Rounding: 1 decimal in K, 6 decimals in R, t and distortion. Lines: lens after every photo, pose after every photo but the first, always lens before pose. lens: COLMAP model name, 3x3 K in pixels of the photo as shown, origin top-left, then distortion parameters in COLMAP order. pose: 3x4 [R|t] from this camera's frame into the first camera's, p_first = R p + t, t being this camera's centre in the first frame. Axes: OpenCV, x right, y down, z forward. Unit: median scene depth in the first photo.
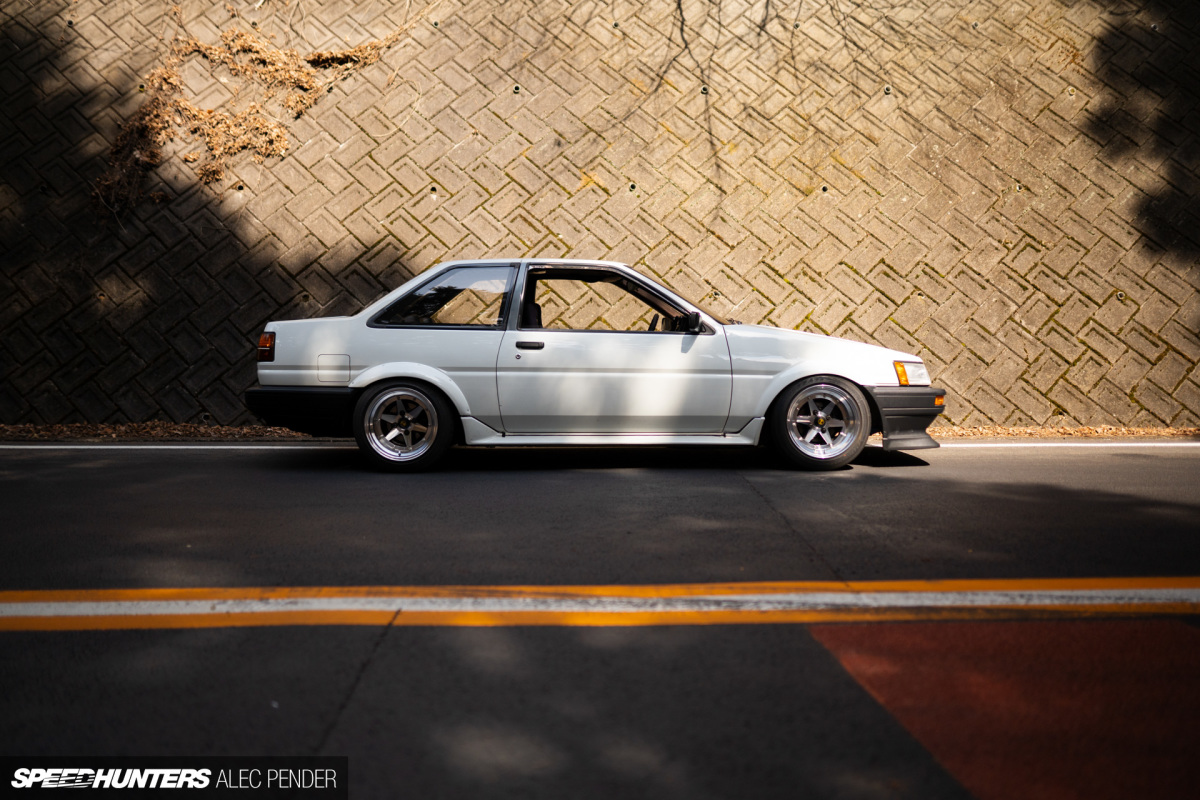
lens RADIAL K [[1134.7, 0, 600.0], [0, 1134.7, 400.0], [0, 0, 1]] dist [-0.069558, 0.104297]
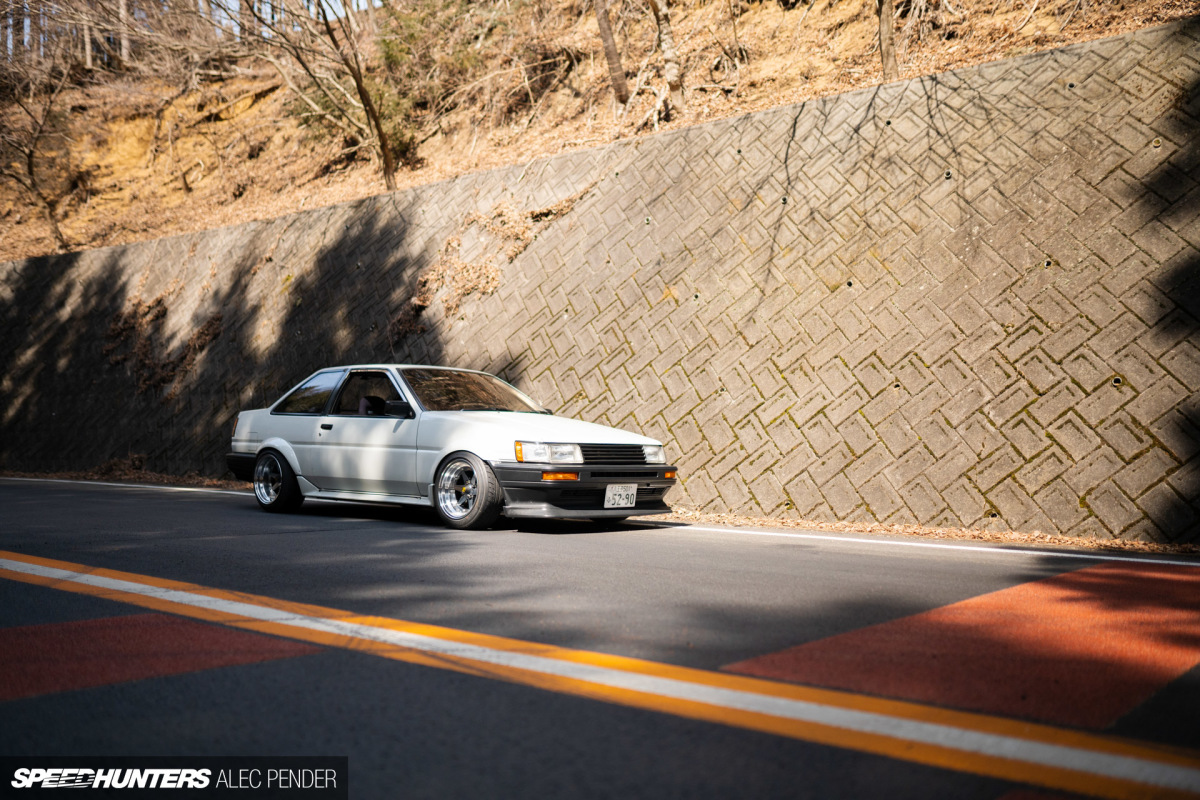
lens RADIAL K [[1134.7, 0, 600.0], [0, 1134.7, 400.0], [0, 0, 1]] dist [-0.069558, 0.104297]
pose [[0.738320, -0.014110, -0.674303, 0.729501], [-0.053503, 0.995405, -0.079412, 0.007929], [0.672325, 0.094709, 0.734173, 0.124774]]
